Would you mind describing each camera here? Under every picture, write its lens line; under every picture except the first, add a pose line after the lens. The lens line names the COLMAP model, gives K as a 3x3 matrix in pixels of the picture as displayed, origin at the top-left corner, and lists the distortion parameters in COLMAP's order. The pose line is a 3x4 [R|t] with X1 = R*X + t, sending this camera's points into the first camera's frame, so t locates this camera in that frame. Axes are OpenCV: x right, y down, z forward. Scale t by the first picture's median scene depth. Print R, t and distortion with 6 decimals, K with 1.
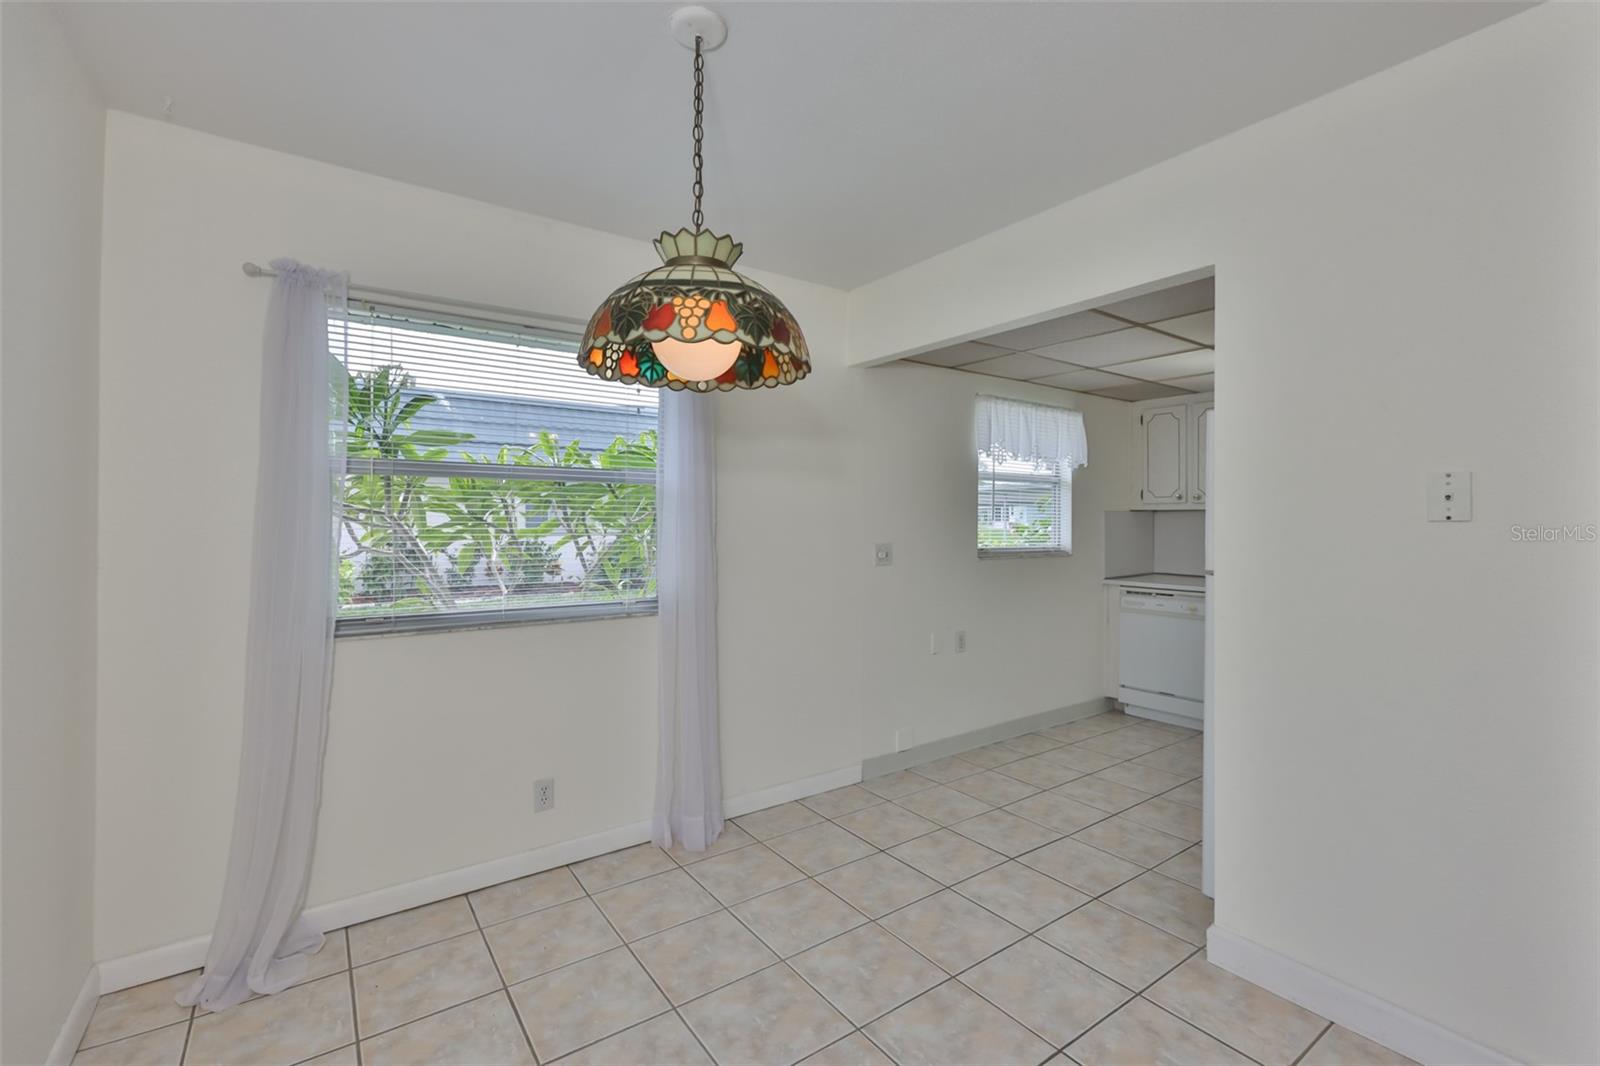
lens RADIAL K [[690.7, 0, 835.9], [0, 690.7, 526.0], [0, 0, 1]] dist [-0.003807, -0.000602]
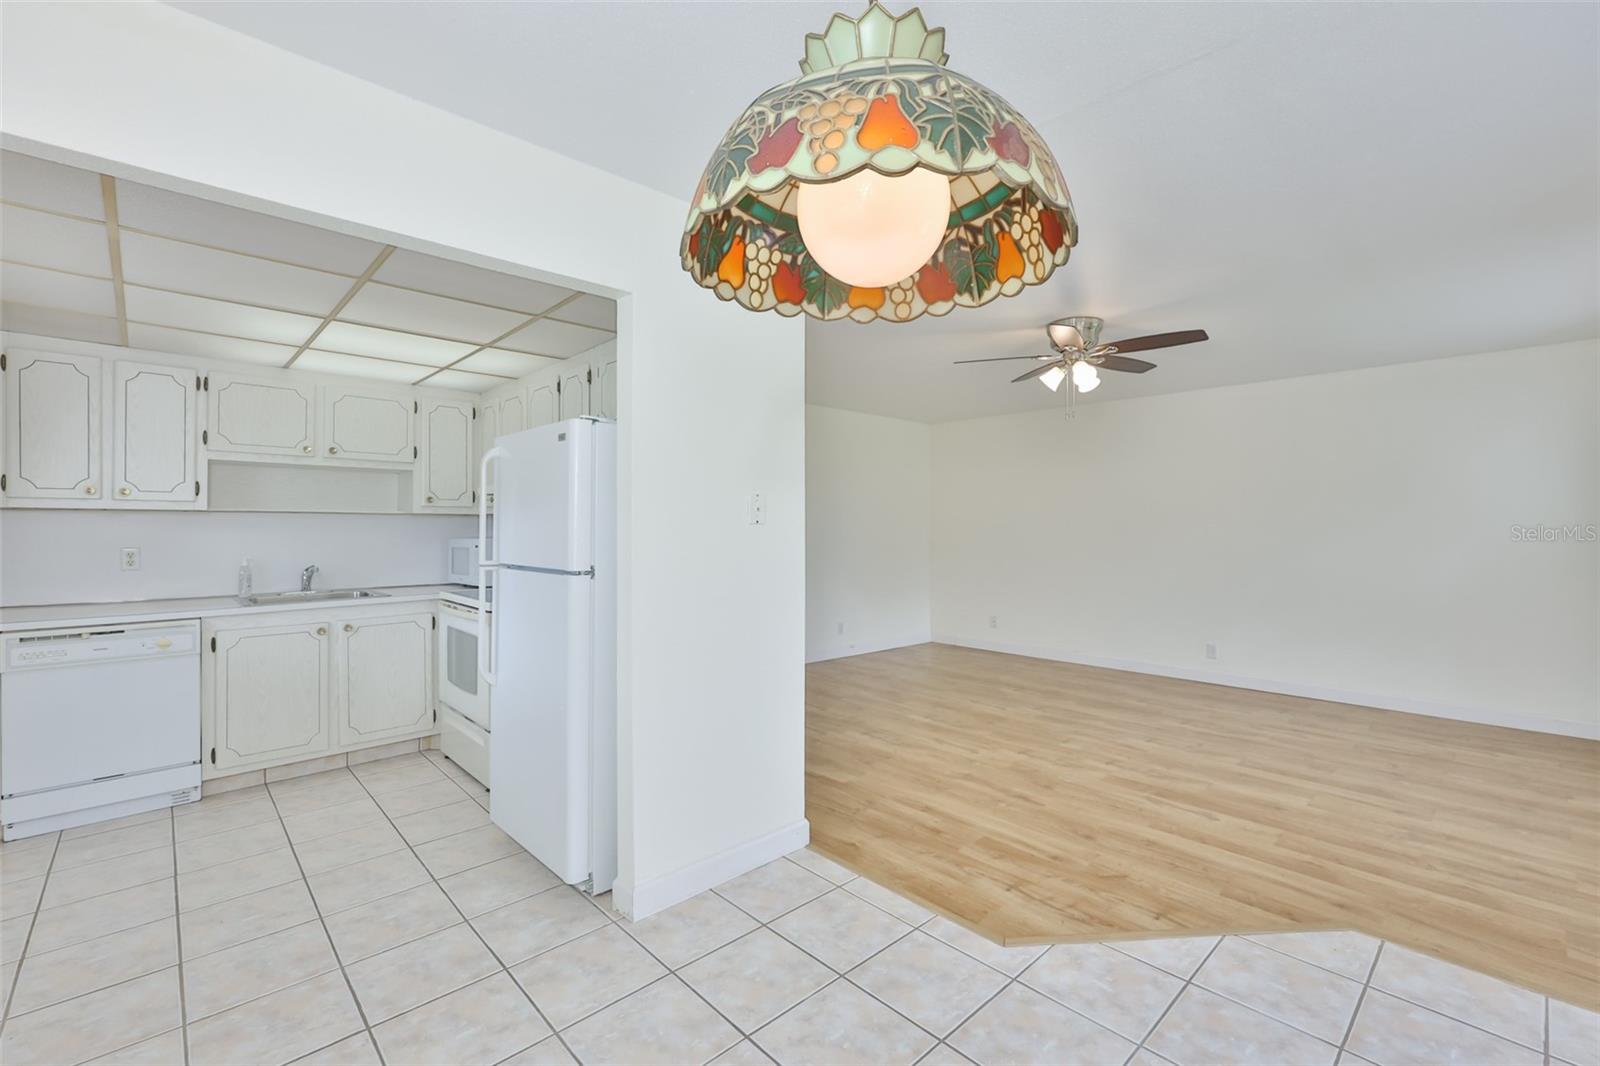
lens RADIAL K [[690.0, 0, 797.5], [0, 690.0, 523.6], [0, 0, 1]] dist [-0.000747, 0.000381]
pose [[-0.094966, 0.002518, 0.995477, -0.418026], [0.008516, 0.999962, -0.001717, -0.002169], [-0.995444, 0.008314, -0.094984, 0.597486]]
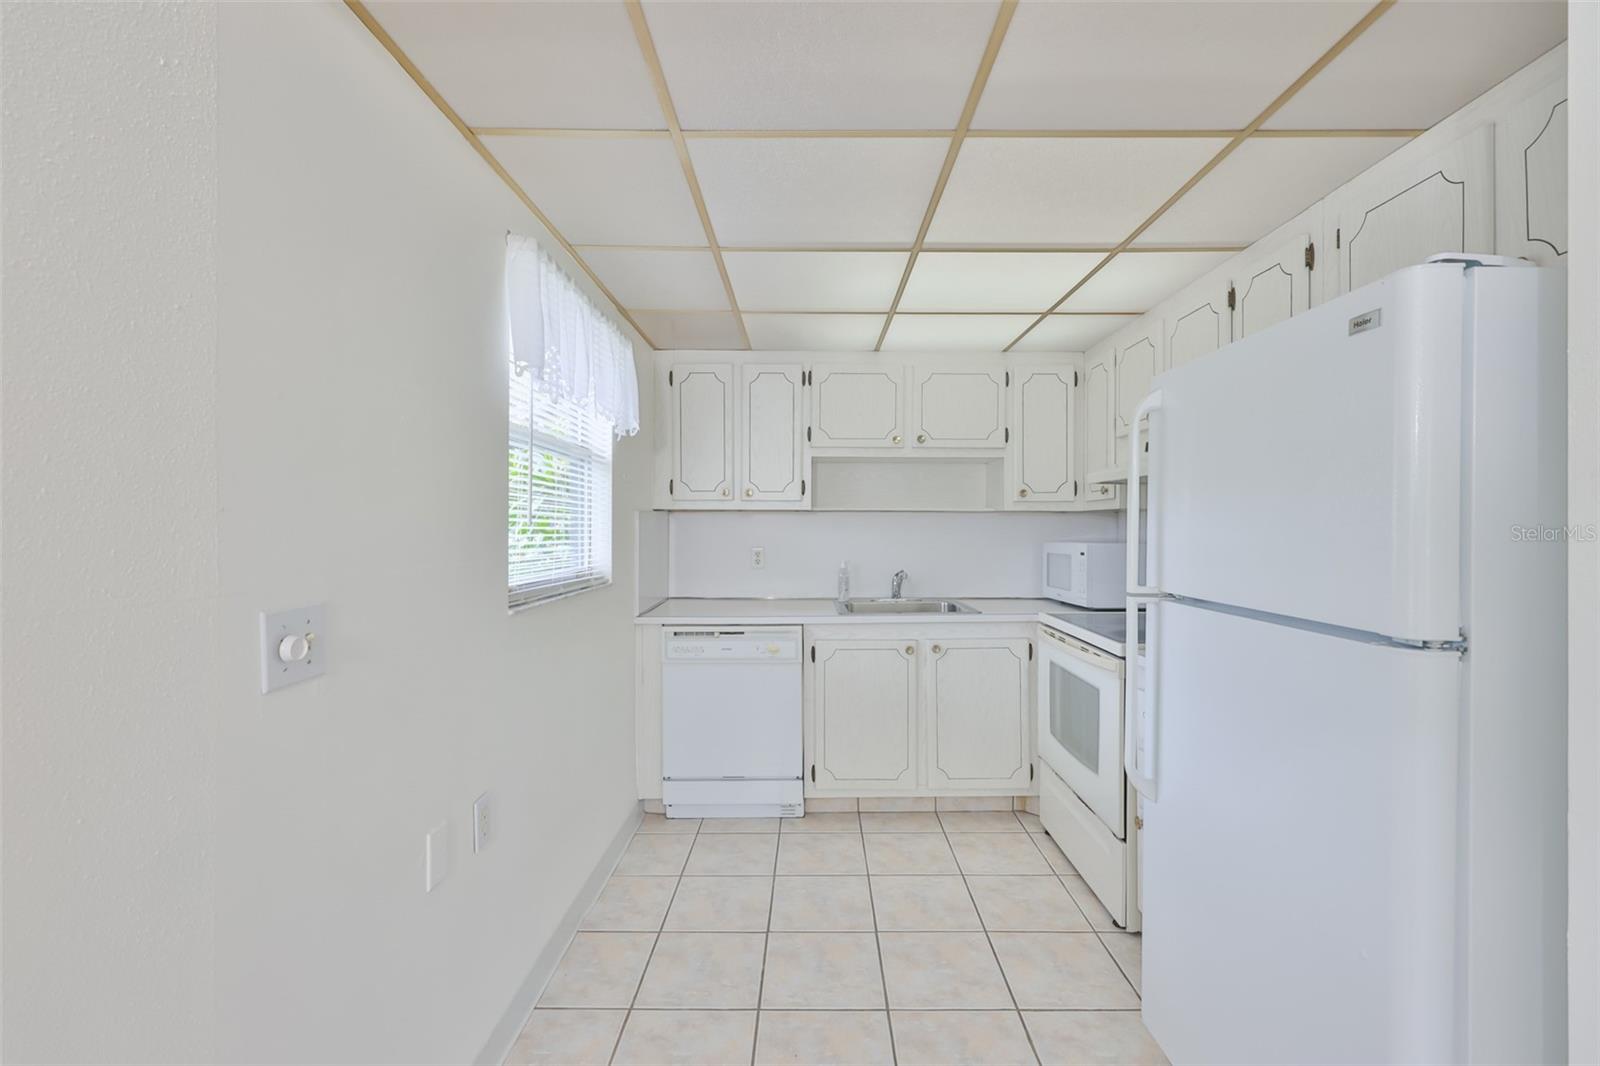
lens RADIAL K [[678.6, 0, 818.1], [0, 678.6, 529.2], [0, 0, 1]] dist [-0.002456, -0.000234]
pose [[0.605523, -0.005416, 0.795810, -0.011671], [0.007117, 0.999974, 0.001390, -0.005583], [-0.795796, 0.004822, 0.605545, 0.815299]]
